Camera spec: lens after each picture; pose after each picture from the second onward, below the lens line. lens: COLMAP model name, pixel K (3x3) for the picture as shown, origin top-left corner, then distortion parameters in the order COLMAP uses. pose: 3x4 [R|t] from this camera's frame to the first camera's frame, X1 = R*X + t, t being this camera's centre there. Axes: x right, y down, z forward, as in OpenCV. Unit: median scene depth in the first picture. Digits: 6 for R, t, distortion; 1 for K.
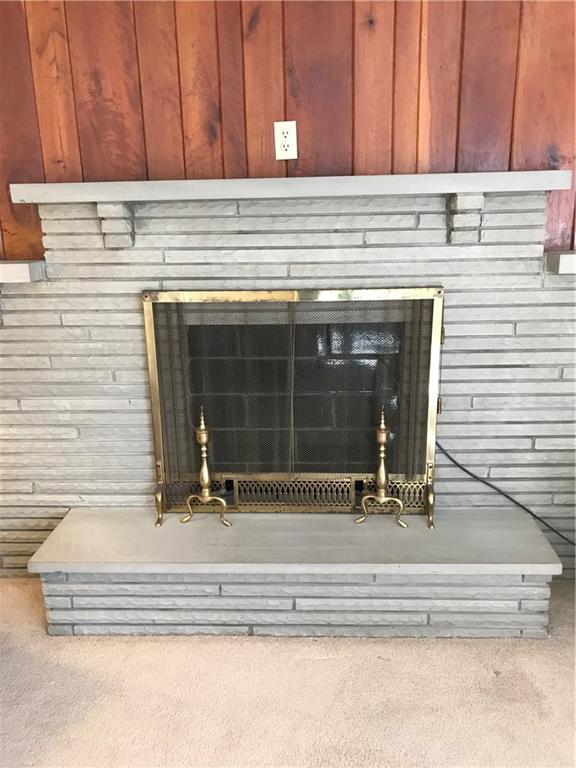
lens RADIAL K [[683.8, 0, 319.0], [0, 683.8, 381.5], [0, 0, 1]] dist [0.012178, -0.118535]
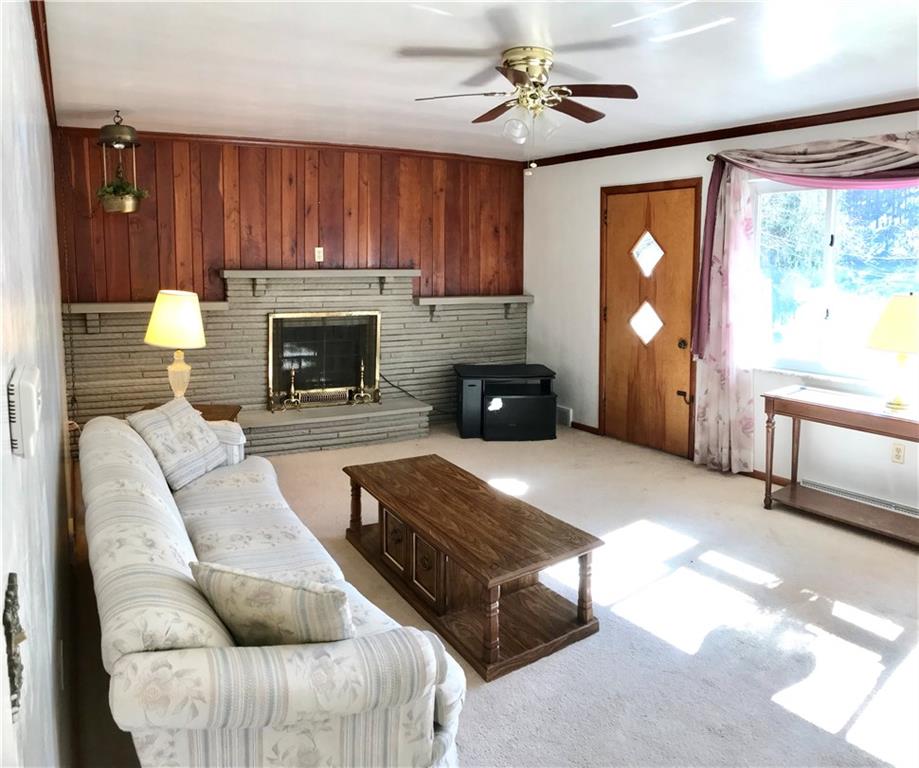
lens RADIAL K [[813.7, 0, 459.5], [0, 813.7, 384.0], [0, 0, 1]] dist [-0.002651, 0.001441]
pose [[0.859297, -0.055133, 0.508496, -1.165419], [0.098910, 0.993319, -0.059447, 0.360056], [-0.501821, 0.101378, 0.859010, -1.822407]]
